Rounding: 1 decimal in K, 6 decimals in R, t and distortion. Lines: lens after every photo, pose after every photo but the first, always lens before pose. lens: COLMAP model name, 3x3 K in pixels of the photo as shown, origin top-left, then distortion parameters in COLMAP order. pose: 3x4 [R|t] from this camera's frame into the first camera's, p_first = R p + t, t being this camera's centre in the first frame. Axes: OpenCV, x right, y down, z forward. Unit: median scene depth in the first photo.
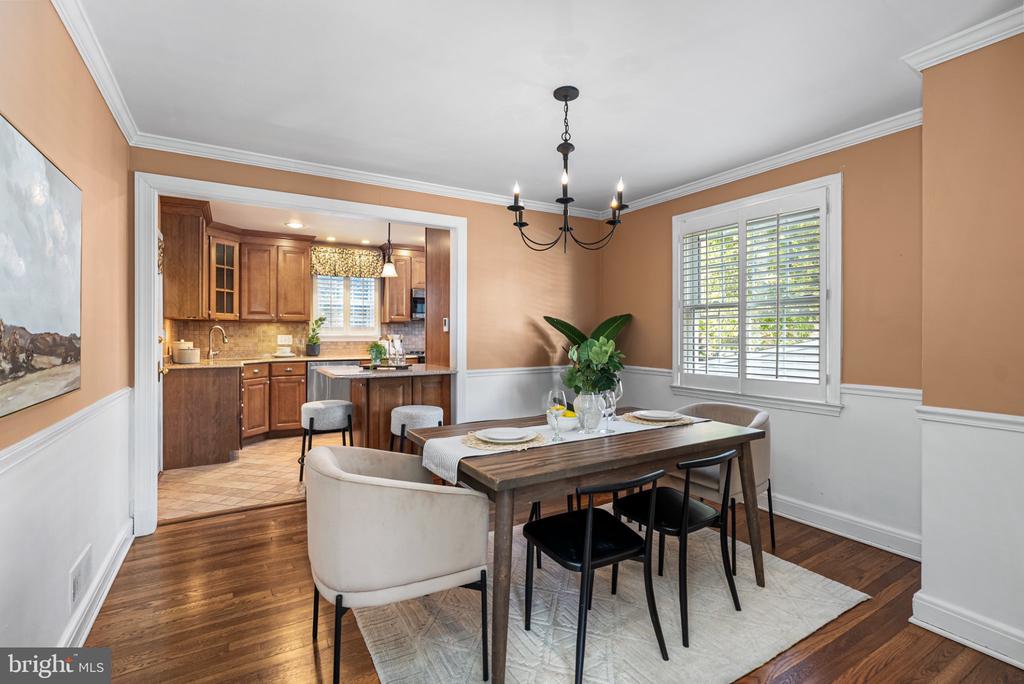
lens RADIAL K [[468.6, 0, 521.6], [0, 468.6, 332.8], [0, 0, 1]] dist [-0.008613, 0.001274]
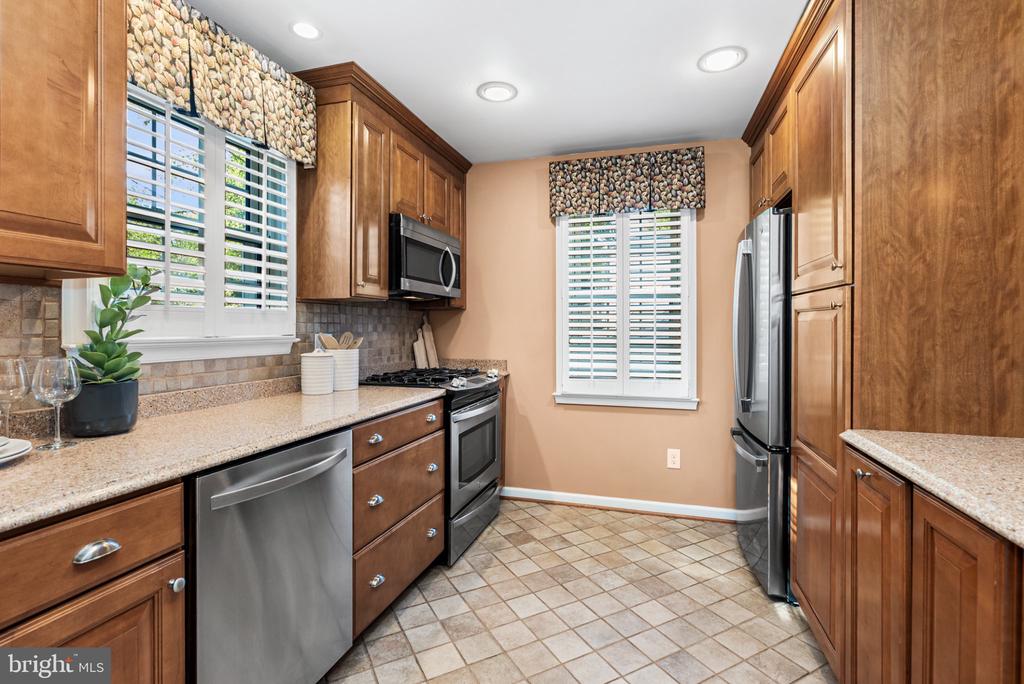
lens RADIAL K [[468.6, 0, 511.8], [0, 468.6, 330.3], [0, 0, 1]] dist [-0.008613, 0.001274]
pose [[0.743891, -0.001636, 0.668299, -0.505334], [-0.003465, 0.999974, 0.006305, -0.002328], [-0.668292, -0.007006, 0.743866, 0.790536]]
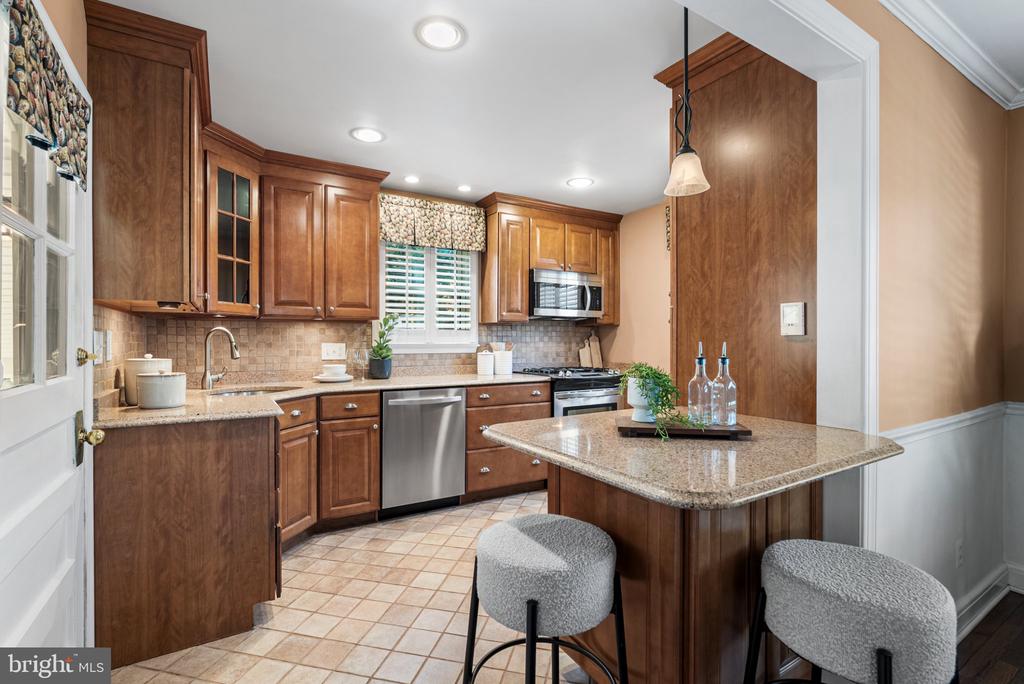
lens RADIAL K [[468.6, 0, 517.8], [0, 468.6, 342.0], [0, 0, 1]] dist [-0.008613, 0.001274]
pose [[0.999980, -0.000298, 0.006307, -0.310616], [0.000272, 0.999991, 0.004274, 0.000704], [-0.006308, -0.004272, 0.999971, 0.457709]]
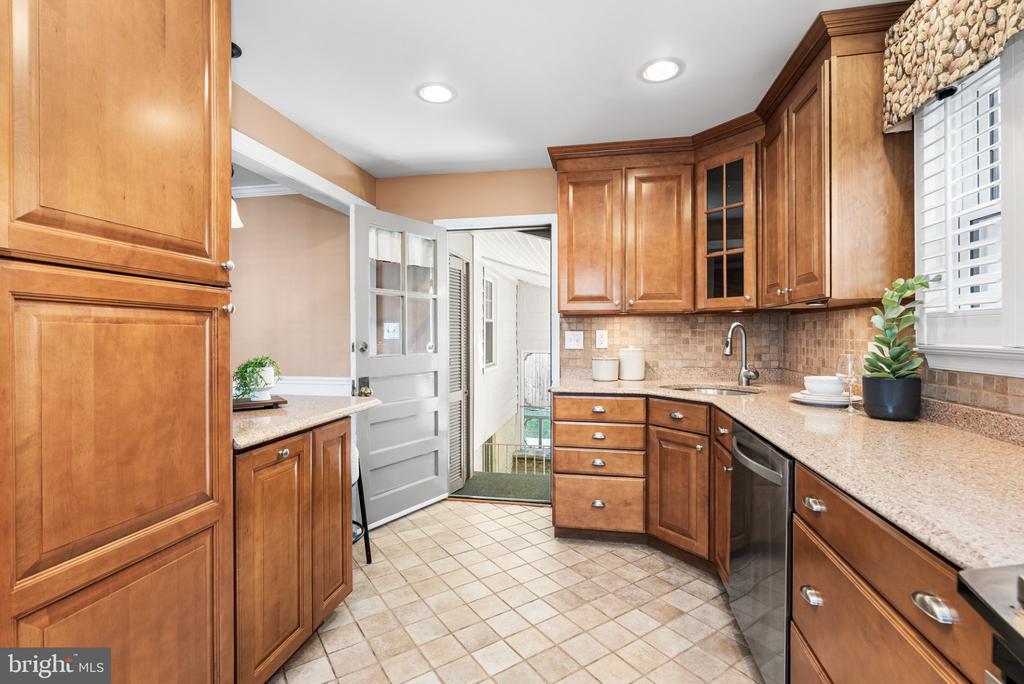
lens RADIAL K [[468.6, 0, 509.6], [0, 468.6, 334.6], [0, 0, 1]] dist [-0.008613, 0.001274]
pose [[-0.683470, 0.002521, -0.729974, -0.093412], [0.003044, 0.999995, 0.000602, -0.002117], [0.729972, -0.001811, -0.683474, 1.153949]]
